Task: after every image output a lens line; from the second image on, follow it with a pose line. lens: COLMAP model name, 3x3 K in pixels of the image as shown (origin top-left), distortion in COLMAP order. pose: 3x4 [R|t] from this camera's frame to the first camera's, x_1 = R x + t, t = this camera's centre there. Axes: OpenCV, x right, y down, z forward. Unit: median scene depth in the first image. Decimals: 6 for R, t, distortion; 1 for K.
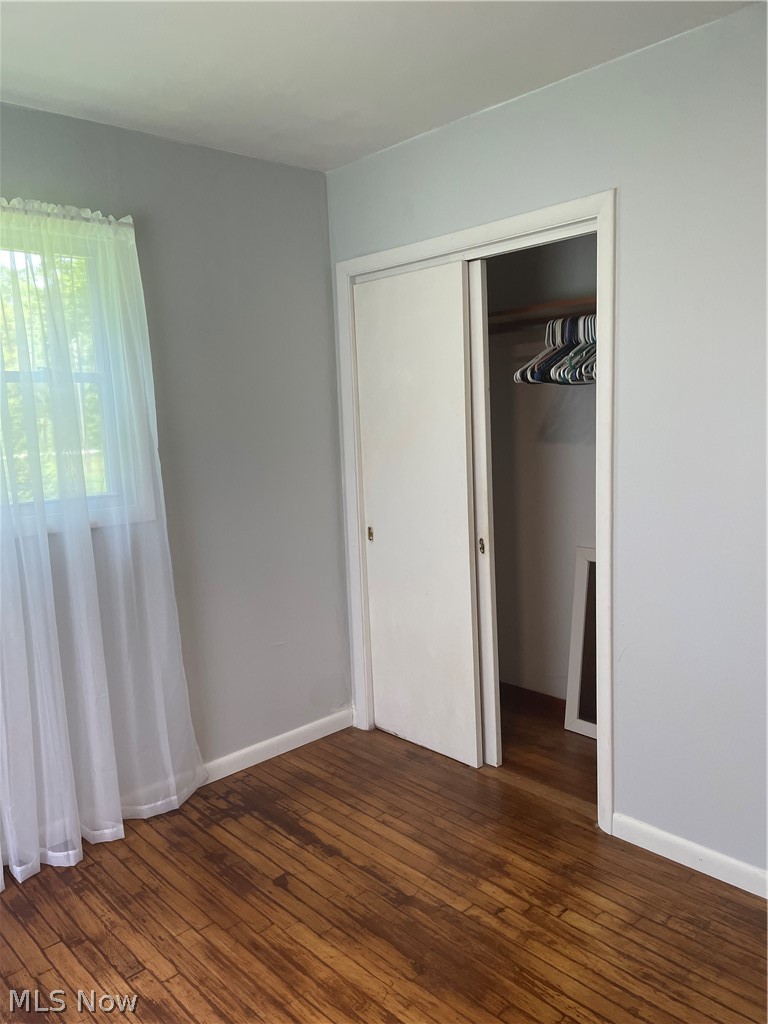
lens RADIAL K [[773.2, 0, 383.7], [0, 773.2, 515.8], [0, 0, 1]] dist [0.080022, -0.094166]
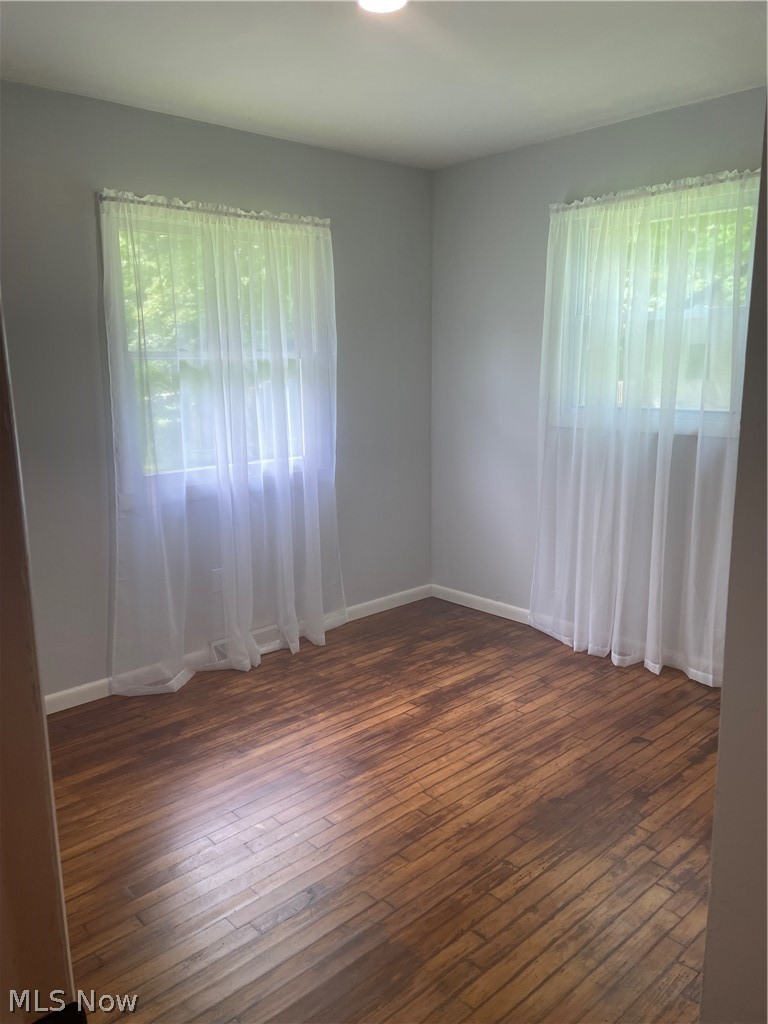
lens RADIAL K [[773.2, 0, 380.4], [0, 773.2, 514.5], [0, 0, 1]] dist [0.080022, -0.094166]
pose [[-0.002519, 0.236111, -0.971723, 1.035019], [-0.120323, 0.964595, 0.234691, -0.113927], [0.992732, 0.117511, 0.025980, 0.568587]]
